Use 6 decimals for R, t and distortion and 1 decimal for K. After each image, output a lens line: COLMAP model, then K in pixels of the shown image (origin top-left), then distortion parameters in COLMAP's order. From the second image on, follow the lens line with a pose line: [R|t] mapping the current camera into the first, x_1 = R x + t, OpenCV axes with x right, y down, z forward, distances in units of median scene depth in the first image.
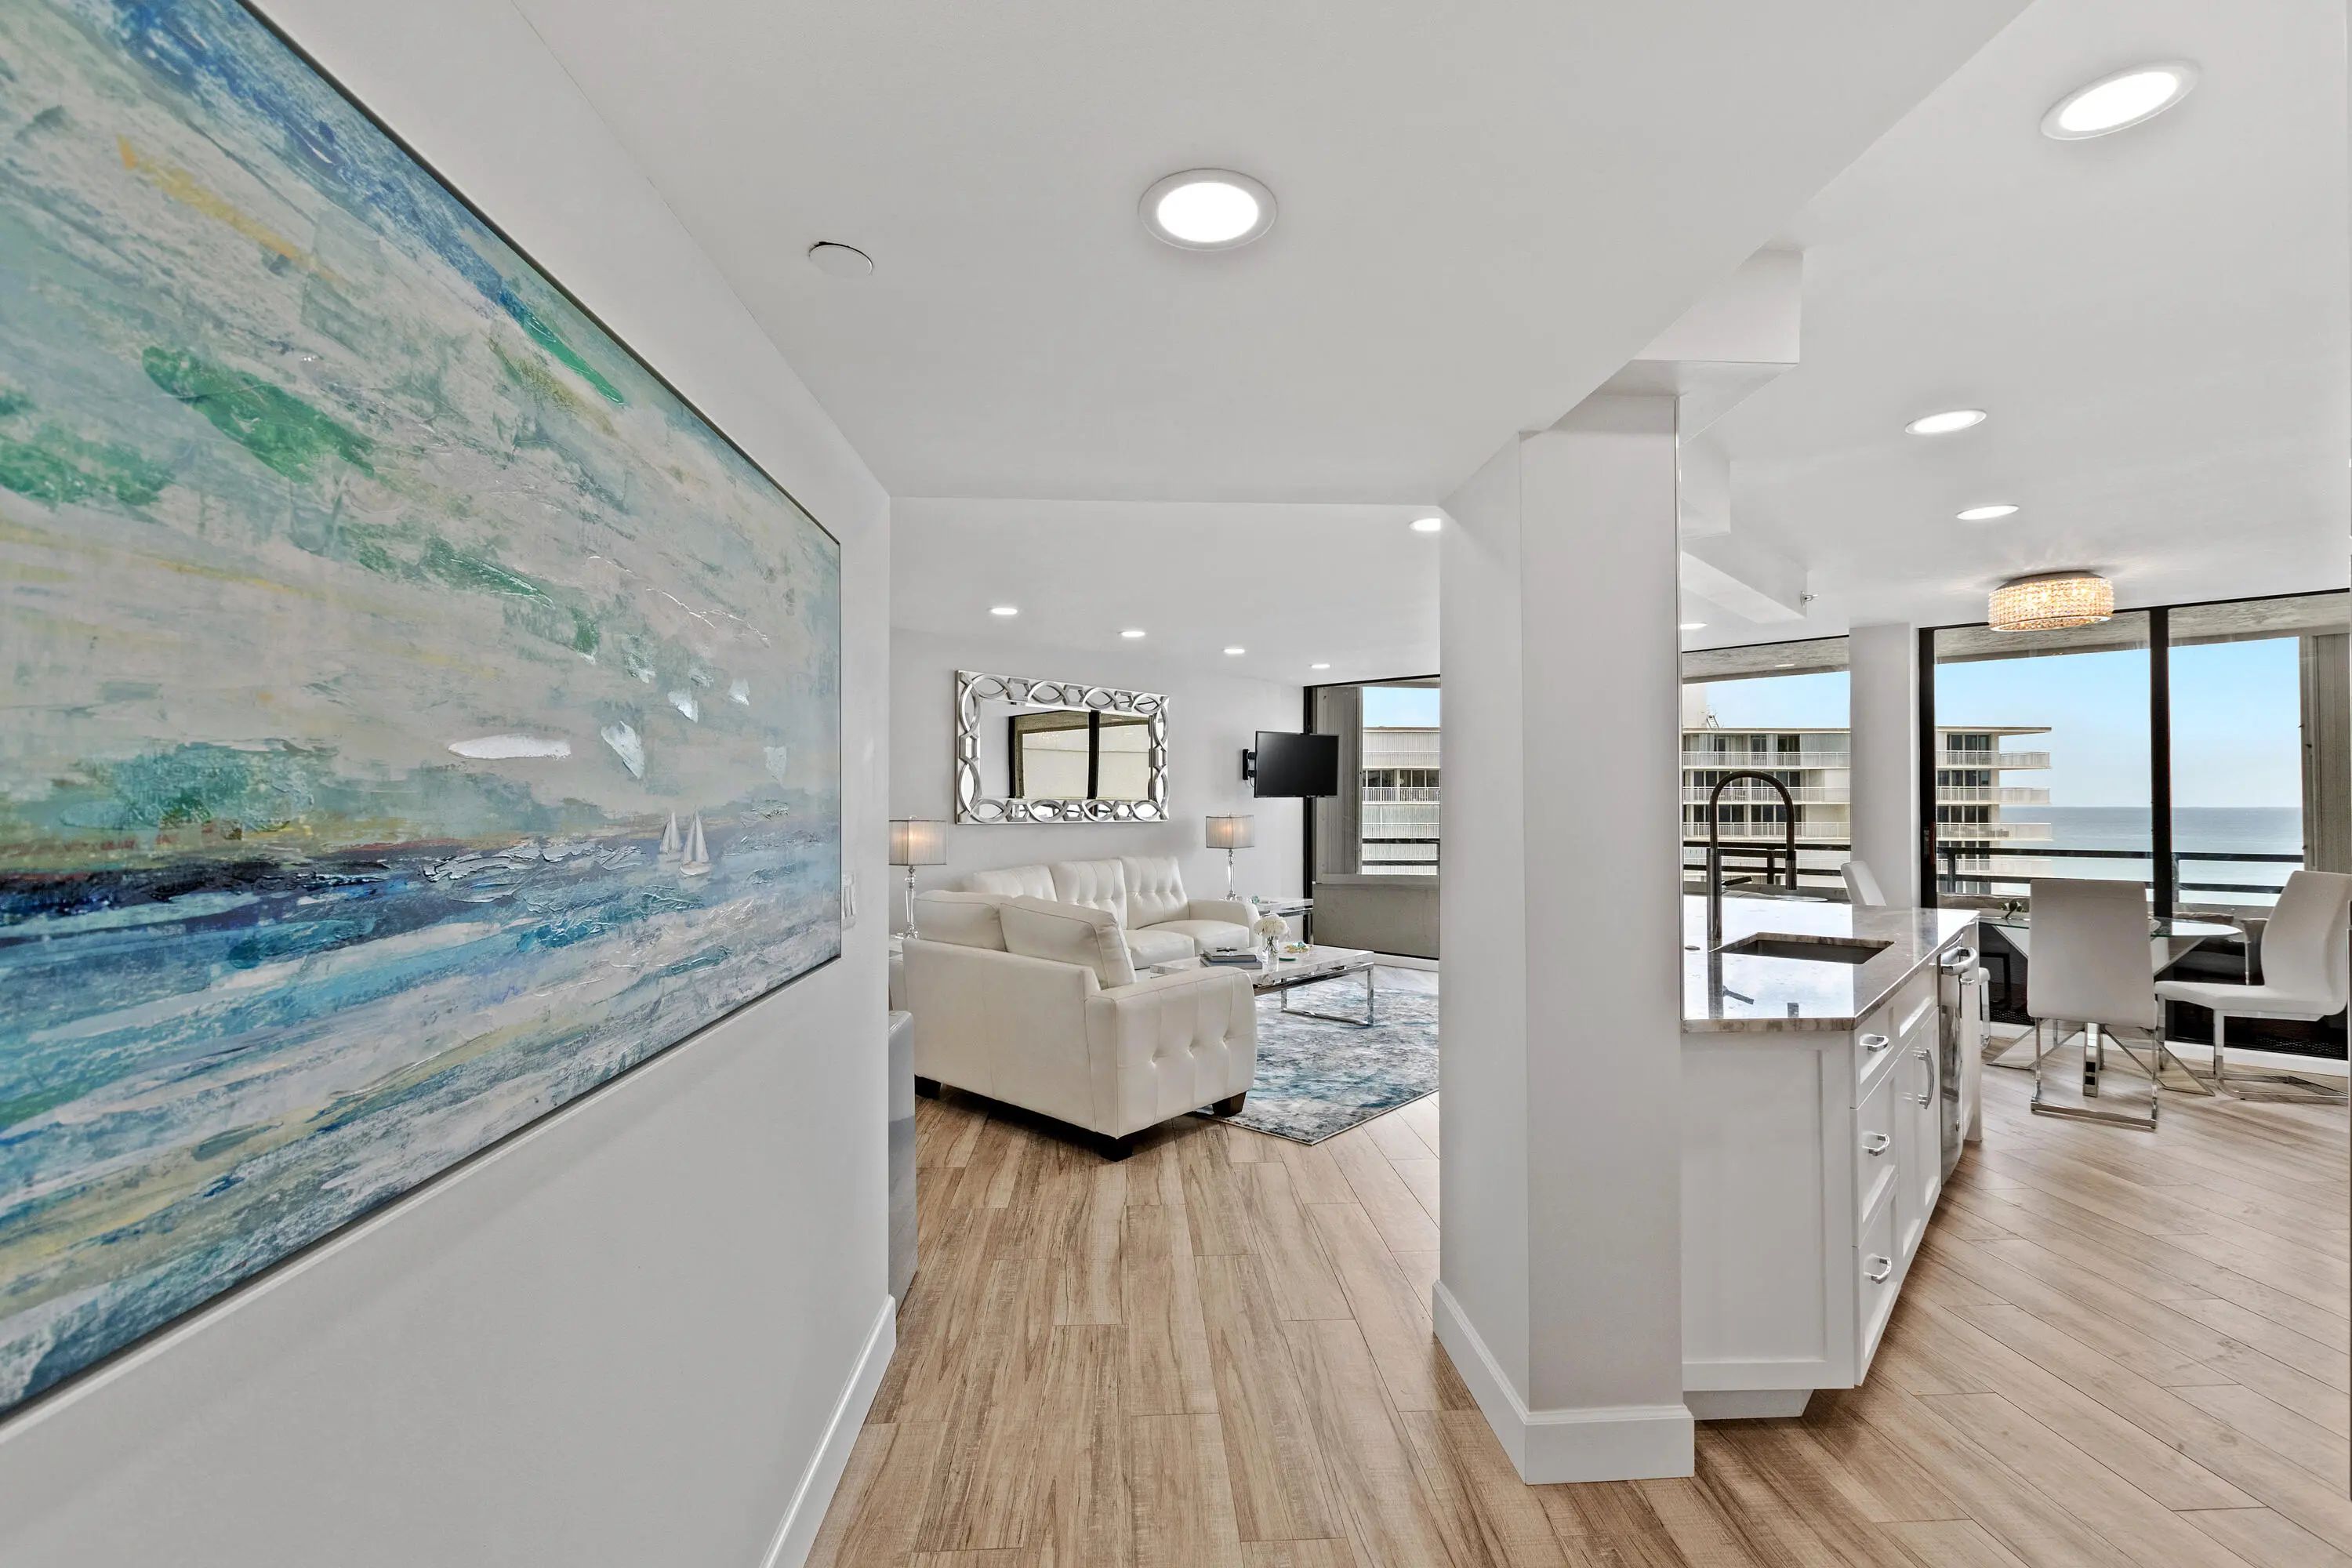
lens RADIAL K [[1041.4, 0, 1173.9], [0, 1041.4, 806.2], [0, 0, 1]] dist [0.000467, -0.000036]
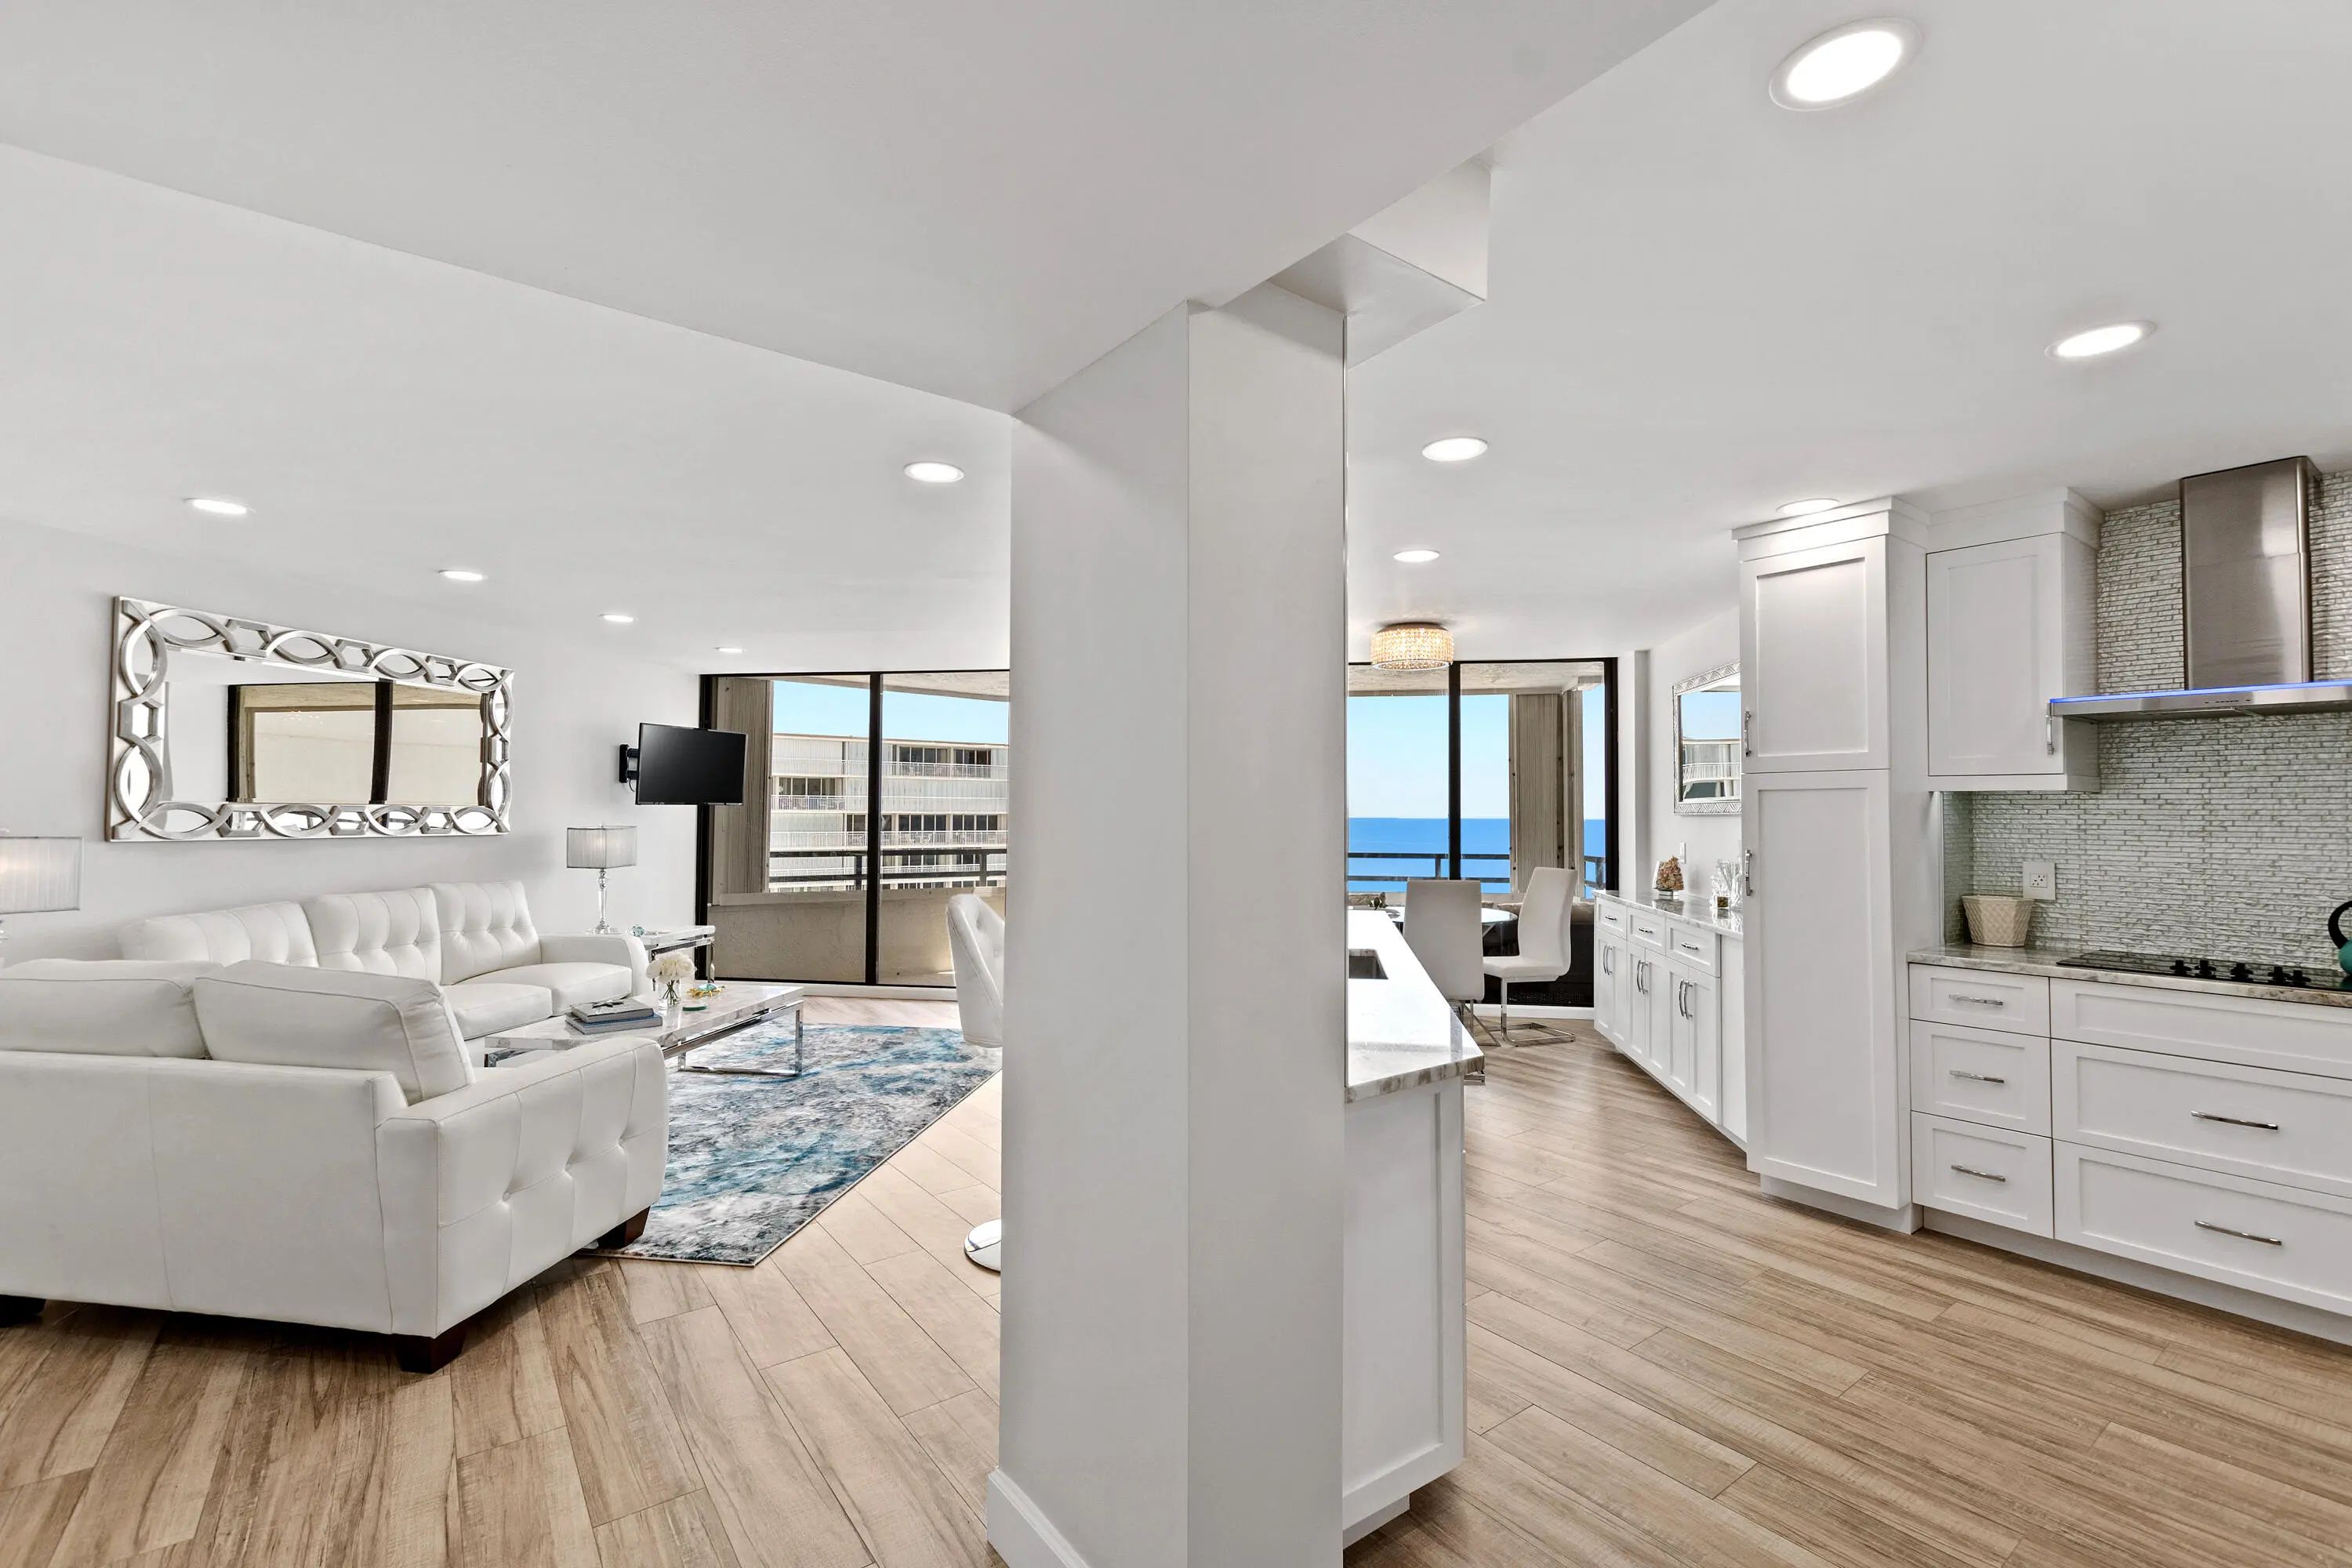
lens RADIAL K [[1021.4, 0, 1185.5], [0, 1021.4, 790.6], [0, 0, 1]] dist [0.009218, -0.003898]
pose [[0.829138, 0.017403, 0.558773, -0.021196], [-0.003804, 0.999668, -0.025490, -0.000332], [-0.559031, 0.019009, 0.828929, 0.151979]]
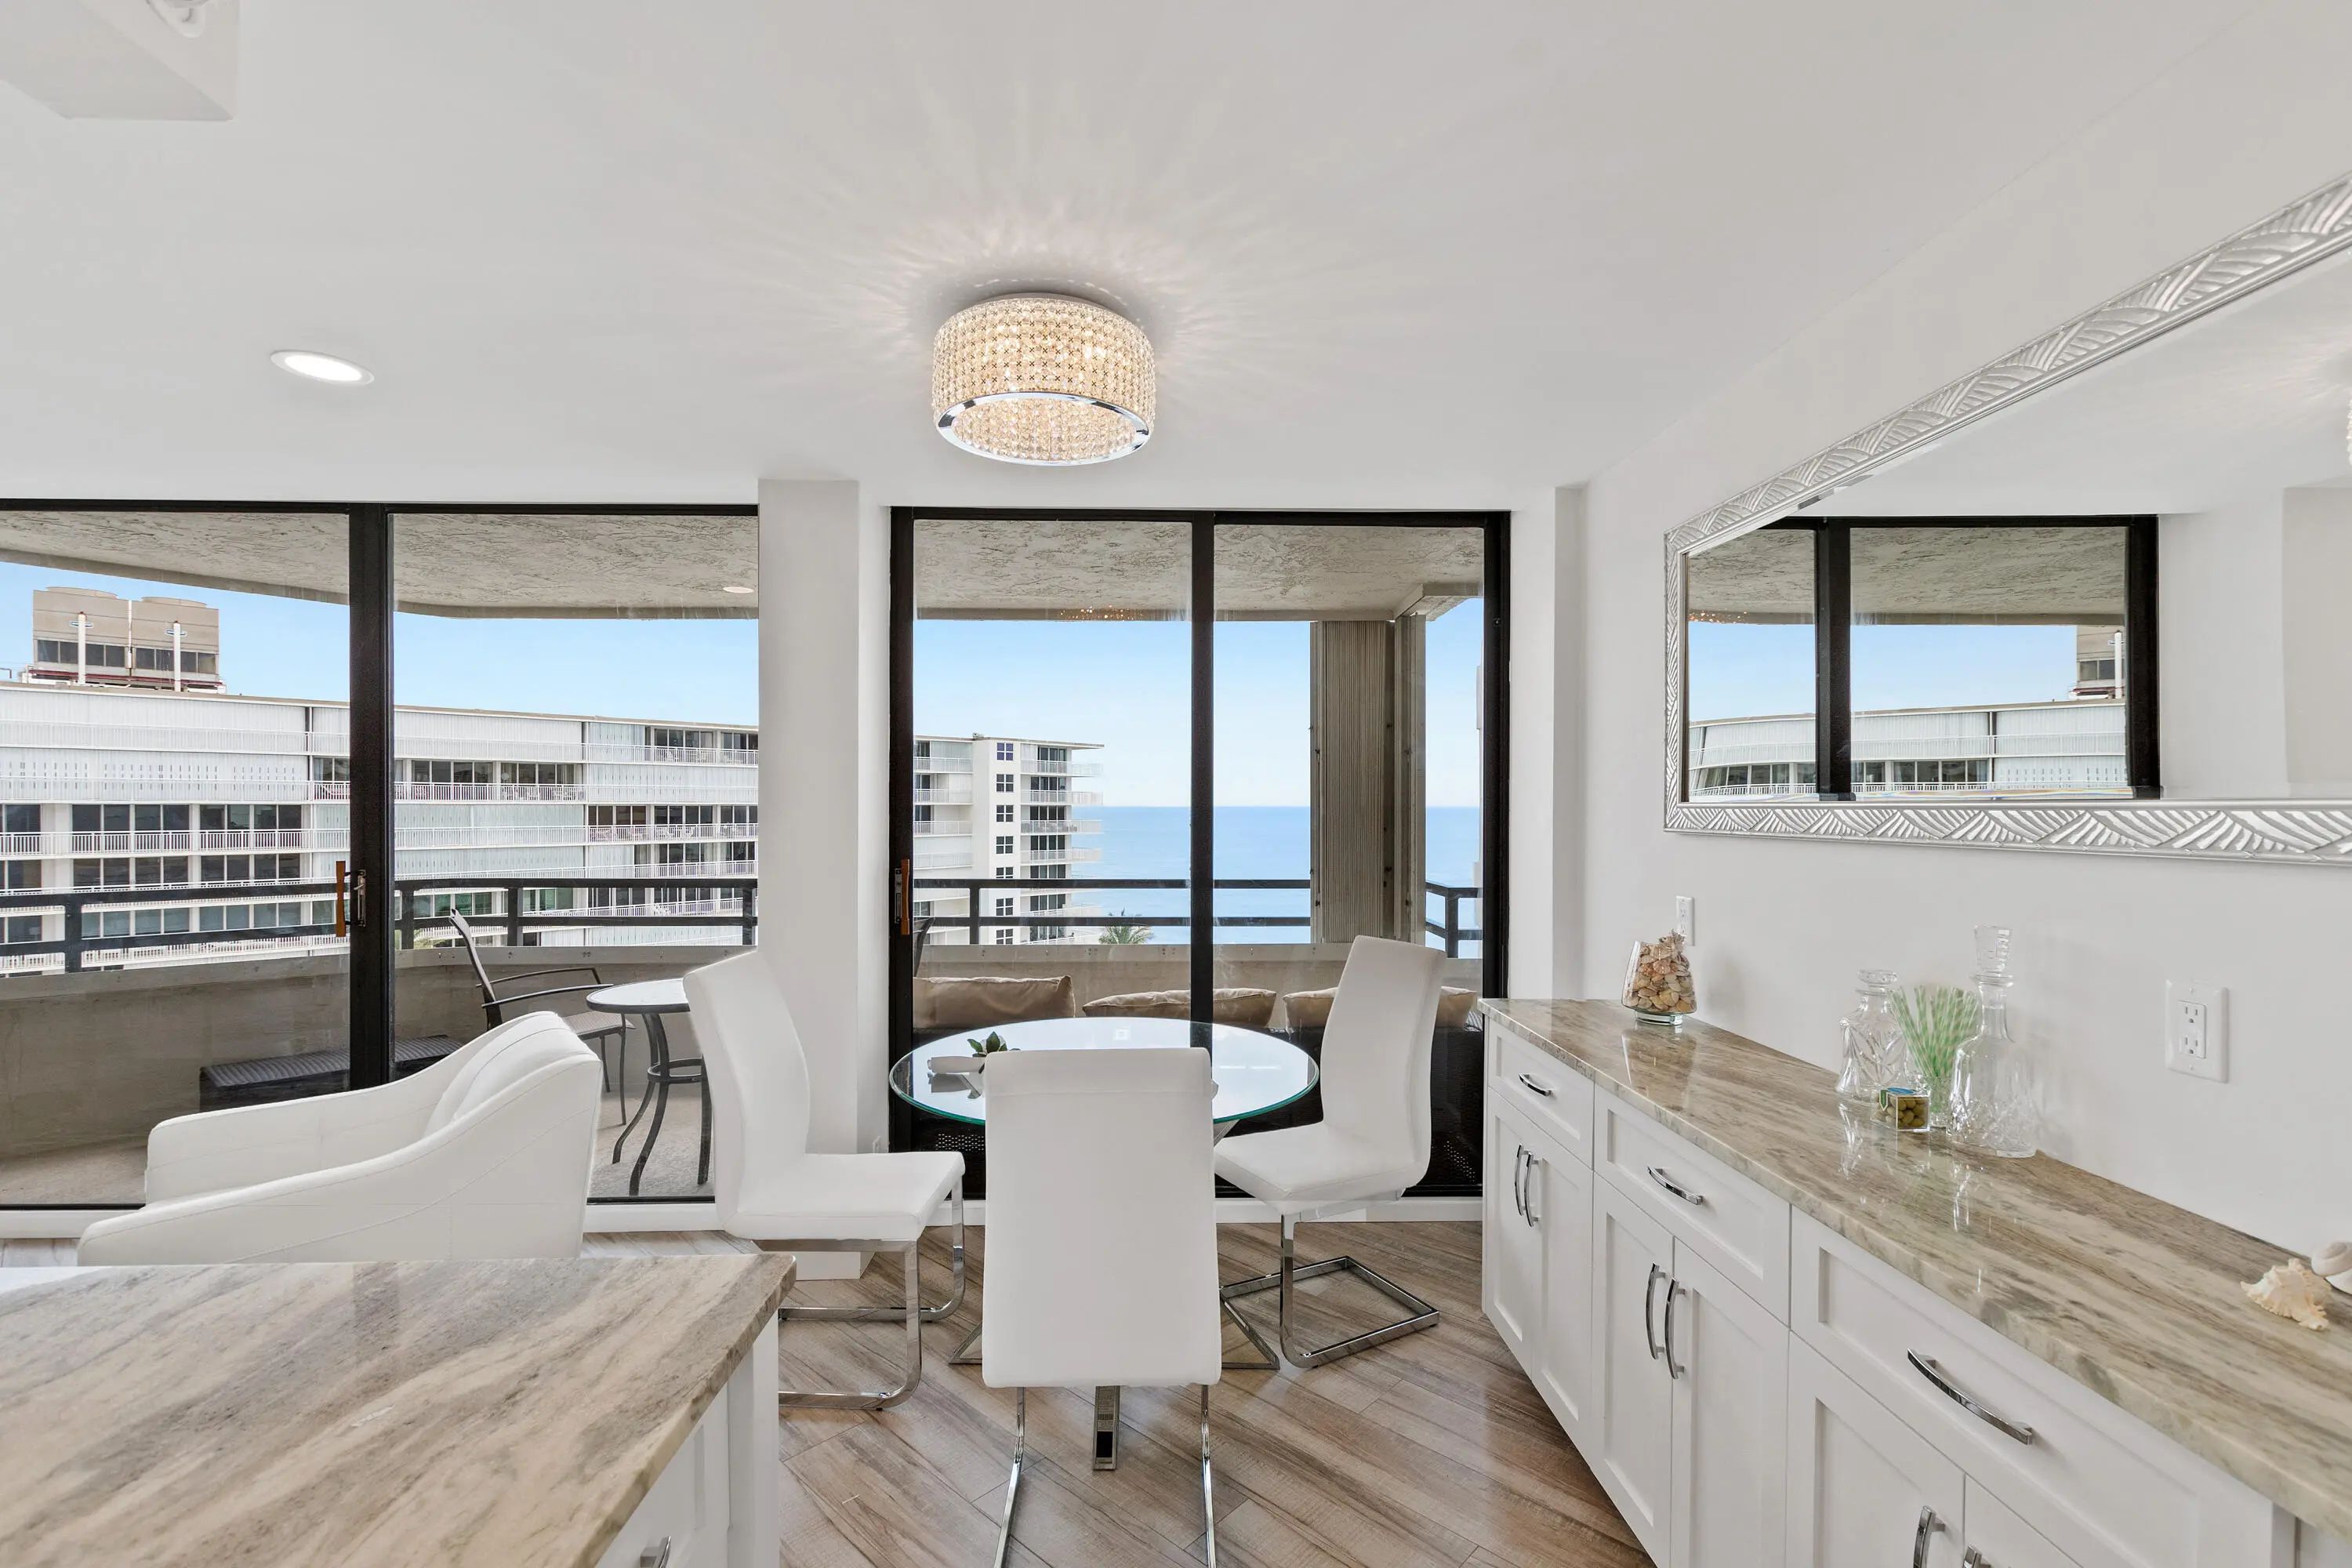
lens RADIAL K [[1021.4, 0, 1185.5], [0, 1021.4, 790.6], [0, 0, 1]] dist [0.009218, -0.003898]
pose [[0.718036, 0.012126, 0.695901, 0.517640], [-0.001872, 0.999878, -0.015491, -0.014700], [-0.696004, 0.009820, 0.717971, 0.569407]]
